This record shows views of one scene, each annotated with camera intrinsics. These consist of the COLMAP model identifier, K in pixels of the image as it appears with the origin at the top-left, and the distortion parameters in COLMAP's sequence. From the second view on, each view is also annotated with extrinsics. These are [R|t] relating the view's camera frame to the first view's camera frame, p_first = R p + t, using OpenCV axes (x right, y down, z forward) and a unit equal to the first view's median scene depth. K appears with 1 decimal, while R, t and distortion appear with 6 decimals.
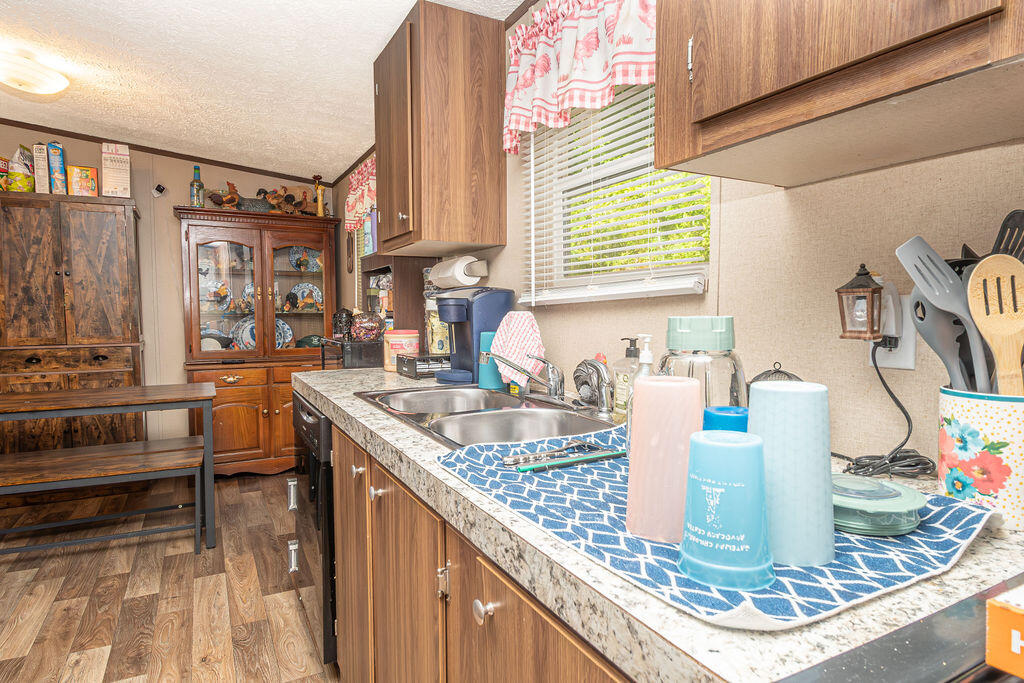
lens RADIAL K [[589.6, 0, 512.0], [0, 589.6, 341.5], [0, 0, 1]] dist [0.031304, -0.032974]
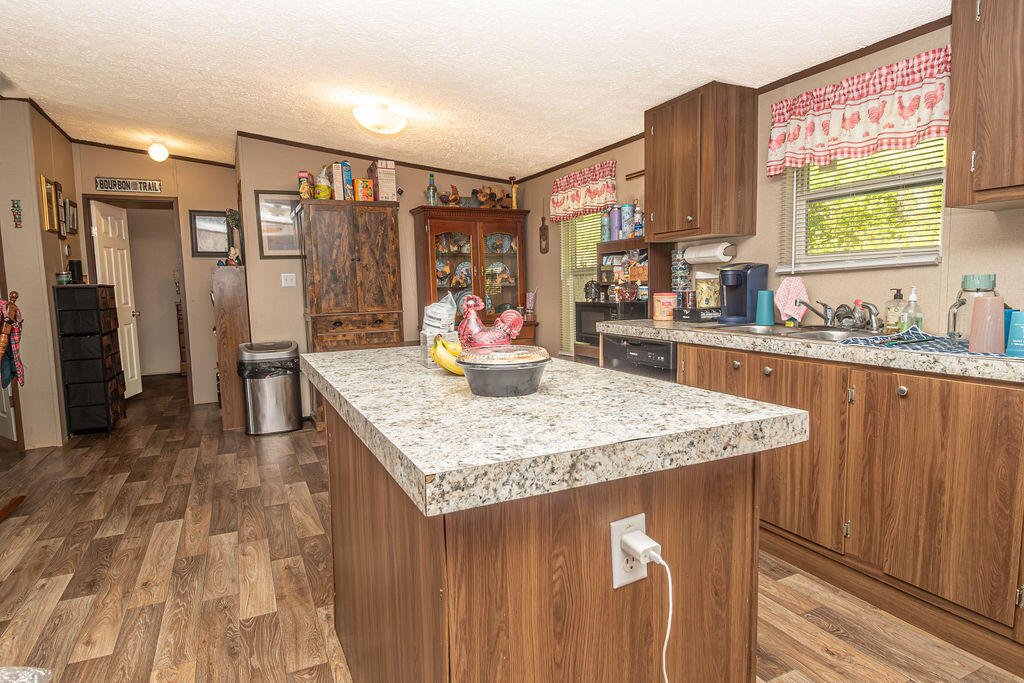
lens RADIAL K [[589.6, 0, 512.0], [0, 589.6, 341.5], [0, 0, 1]] dist [0.031304, -0.032974]
pose [[0.999411, -0.019069, -0.028524, -0.362451], [0.020344, 0.998775, 0.045108, 0.019145], [0.027629, -0.045662, 0.998575, -0.345350]]
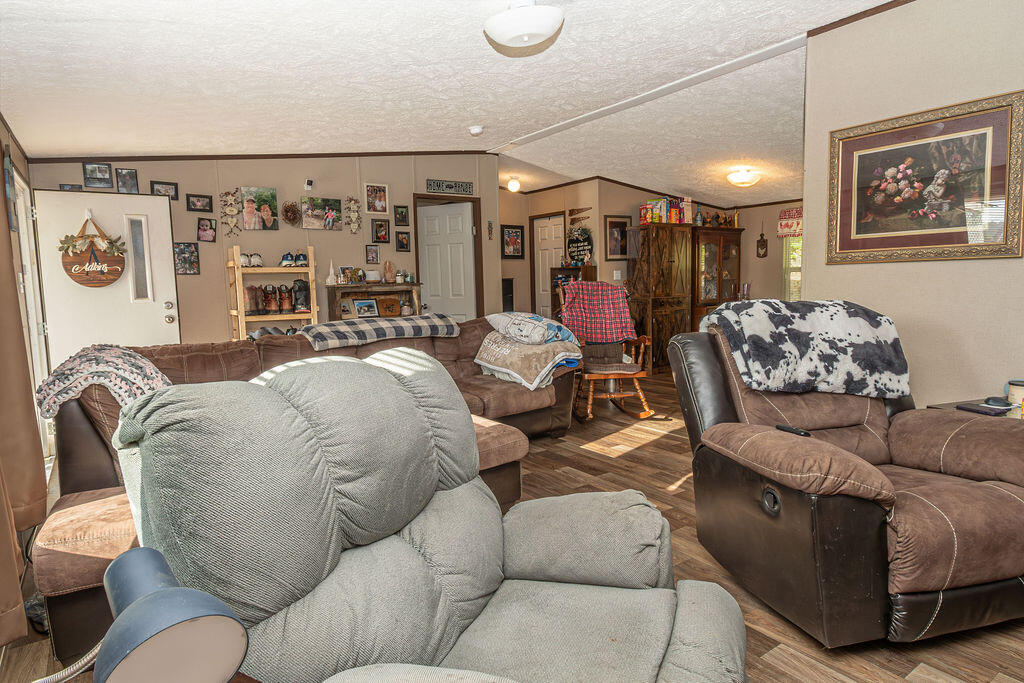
lens RADIAL K [[589.6, 0, 512.0], [0, 589.6, 341.5], [0, 0, 1]] dist [0.031304, -0.032974]
pose [[0.991443, -0.040310, 0.124160, -1.541915], [0.034307, 0.998154, 0.050107, 0.032297], [-0.125951, -0.045419, 0.990996, -0.921087]]
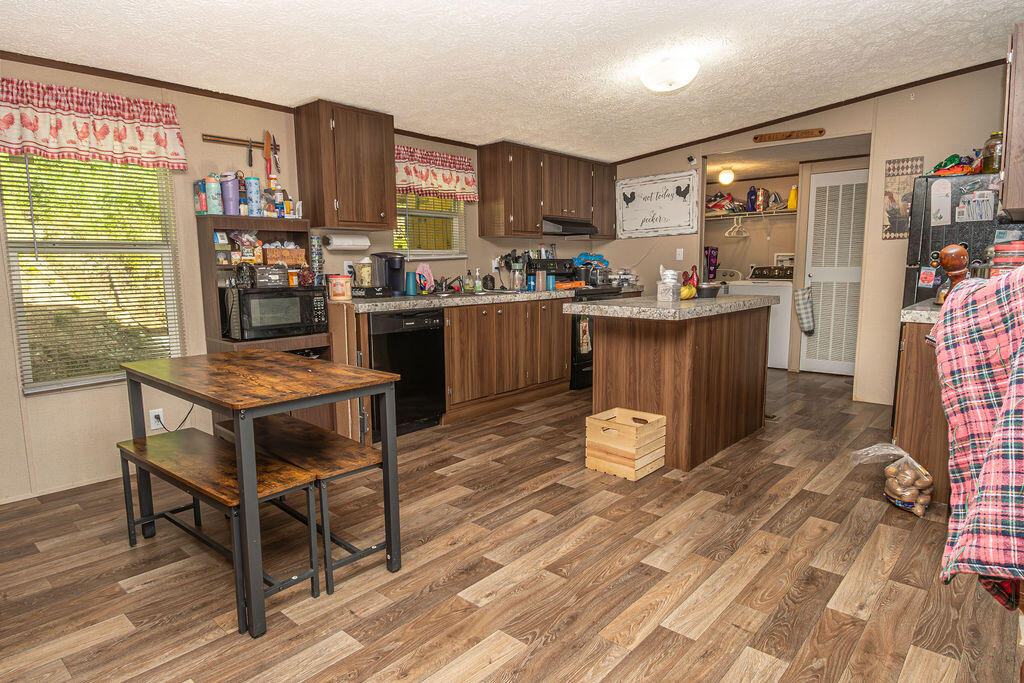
lens RADIAL K [[589.6, 0, 512.0], [0, 589.6, 341.5], [0, 0, 1]] dist [0.031304, -0.032974]
pose [[-0.371568, -0.117919, 0.920887, -1.776809], [0.056839, 0.987151, 0.149339, -0.067553], [-0.926664, 0.107832, -0.360091, 1.382297]]
